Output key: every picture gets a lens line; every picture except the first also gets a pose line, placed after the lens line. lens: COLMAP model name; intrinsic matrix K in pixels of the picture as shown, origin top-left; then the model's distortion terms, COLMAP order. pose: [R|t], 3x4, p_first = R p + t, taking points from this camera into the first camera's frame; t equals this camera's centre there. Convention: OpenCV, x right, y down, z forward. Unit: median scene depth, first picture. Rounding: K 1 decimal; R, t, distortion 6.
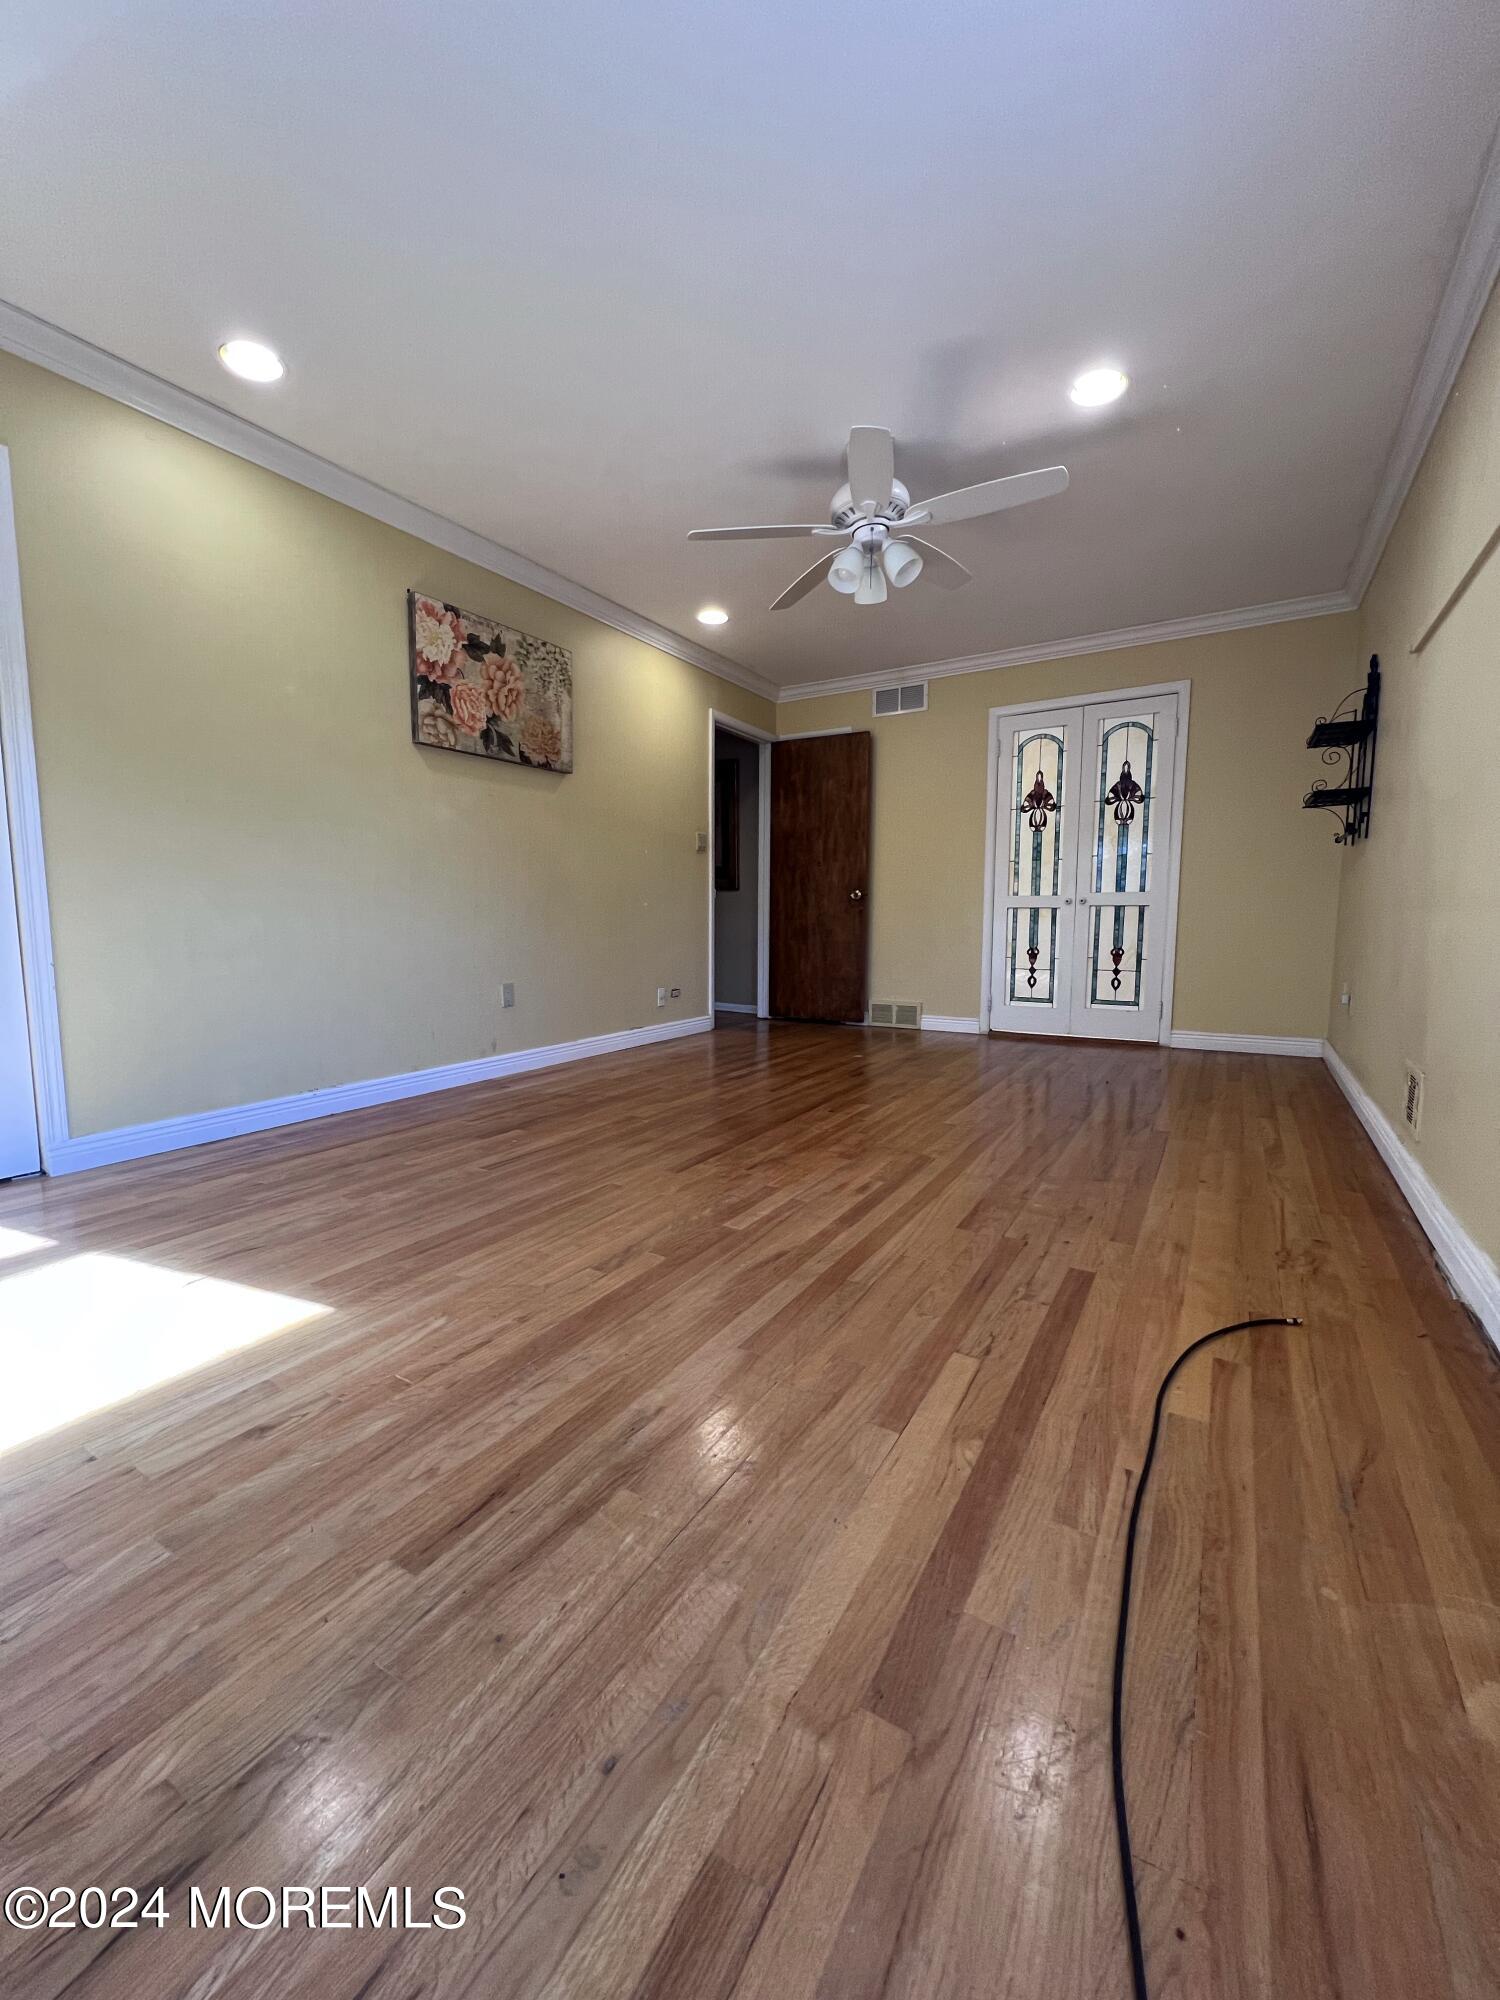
lens RADIAL K [[798.0, 0, 745.5], [0, 798.0, 997.7], [0, 0, 1]] dist [-0.000934, 0.000635]
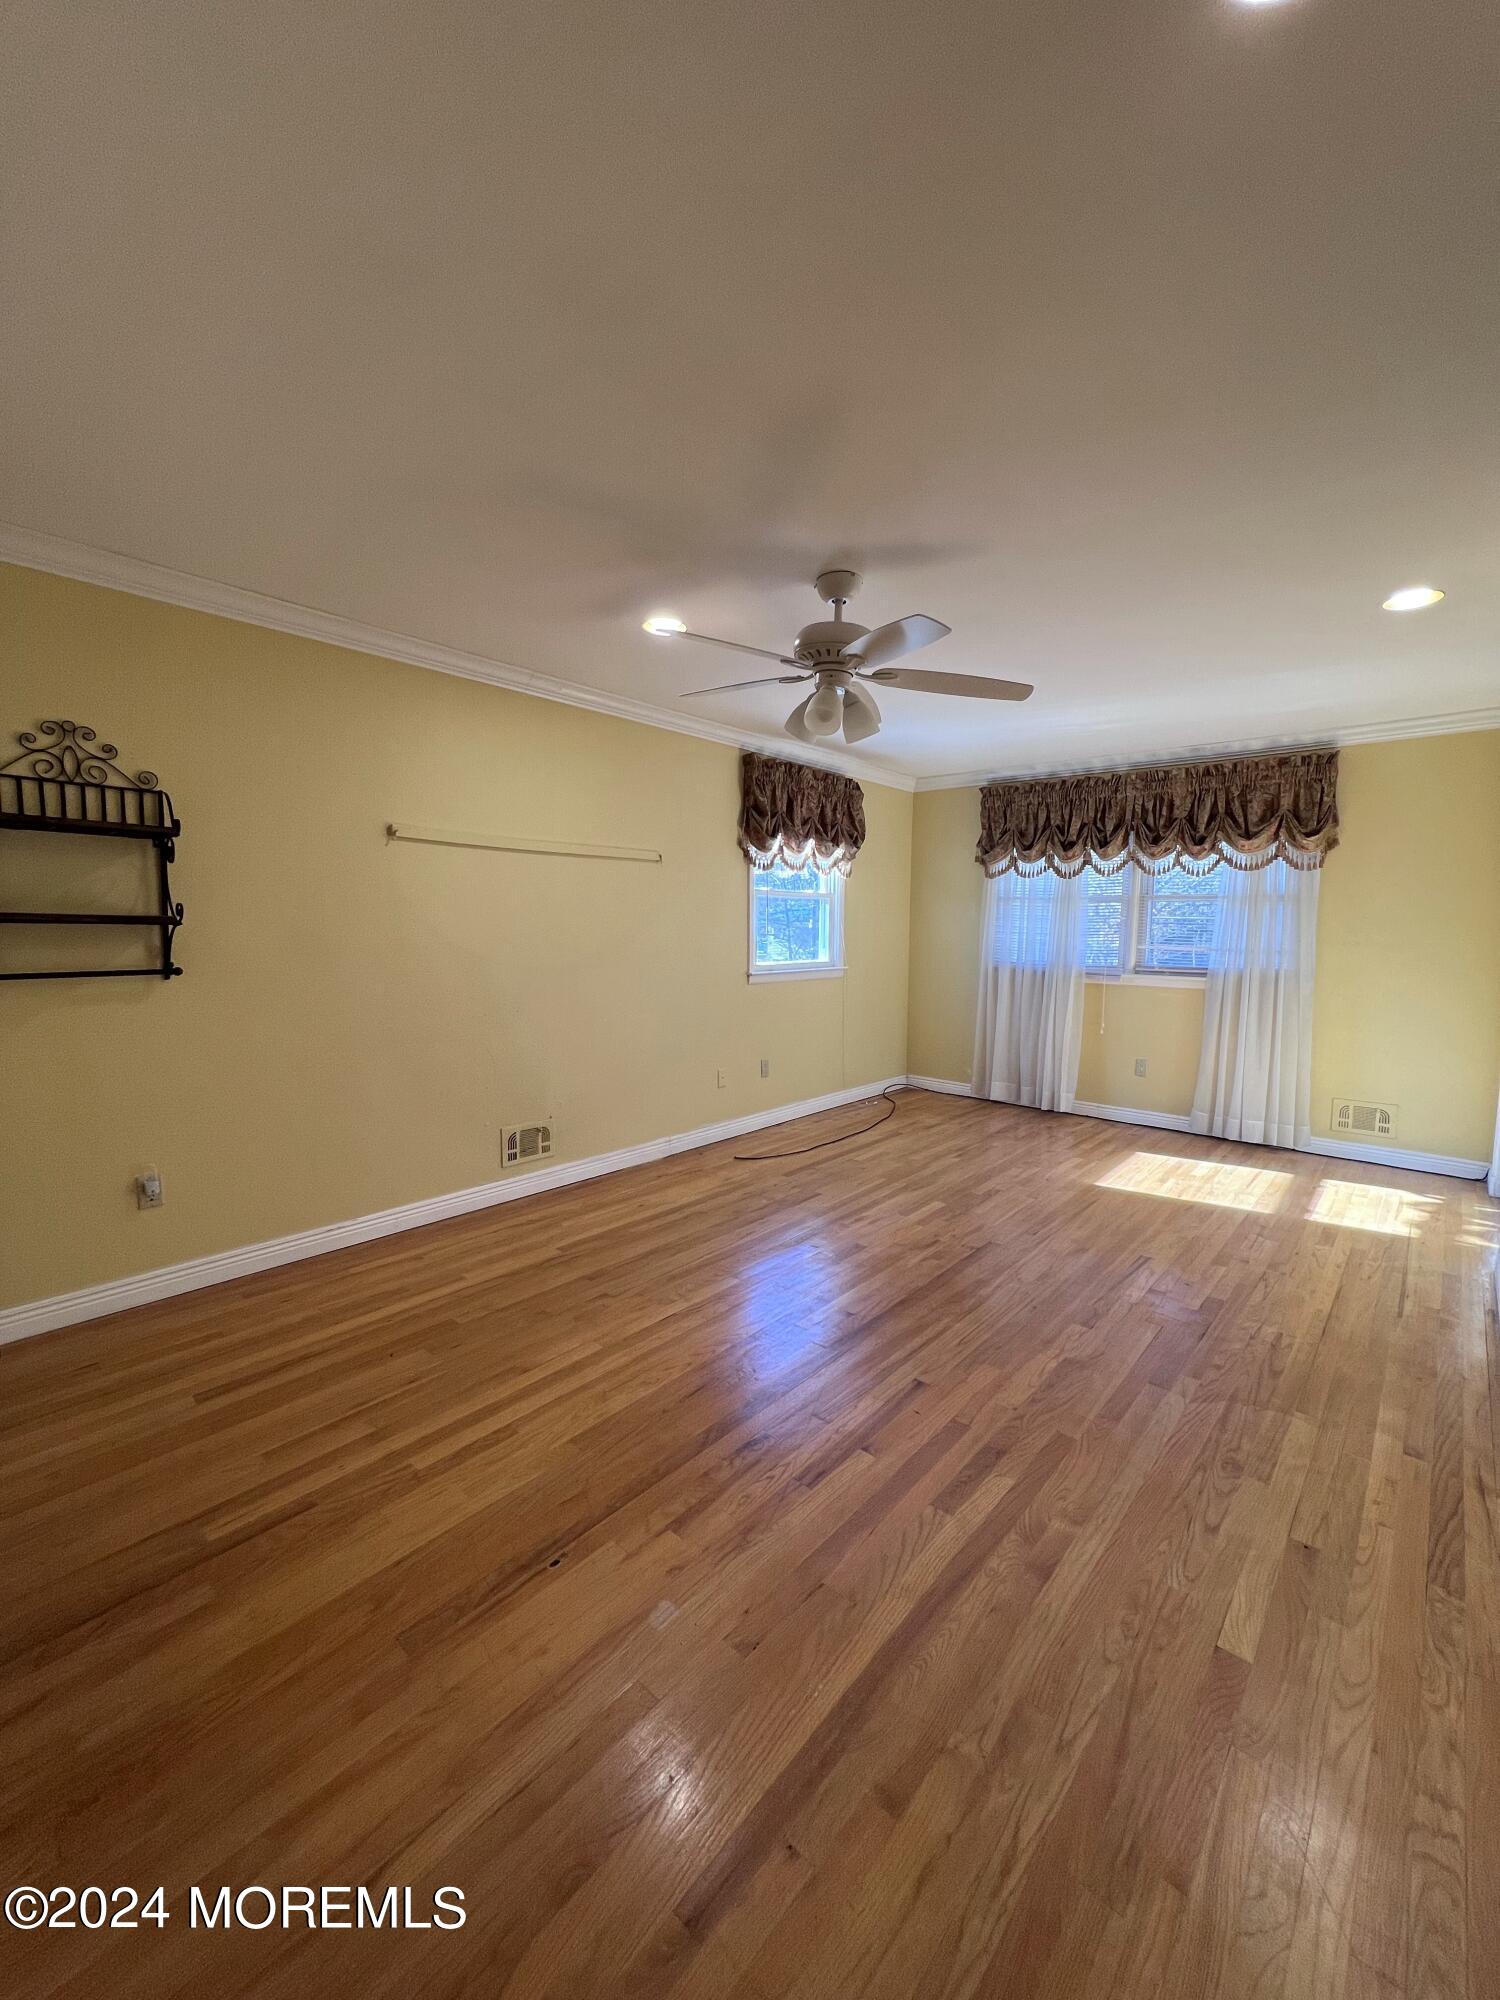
lens RADIAL K [[798.0, 0, 745.5], [0, 798.0, 997.7], [0, 0, 1]] dist [-0.000934, 0.000635]
pose [[-0.983861, -0.027005, 0.176886, 0.146476], [0.006465, 0.982536, 0.185962, -0.674622], [-0.178819, 0.184104, -0.966504, 3.507045]]
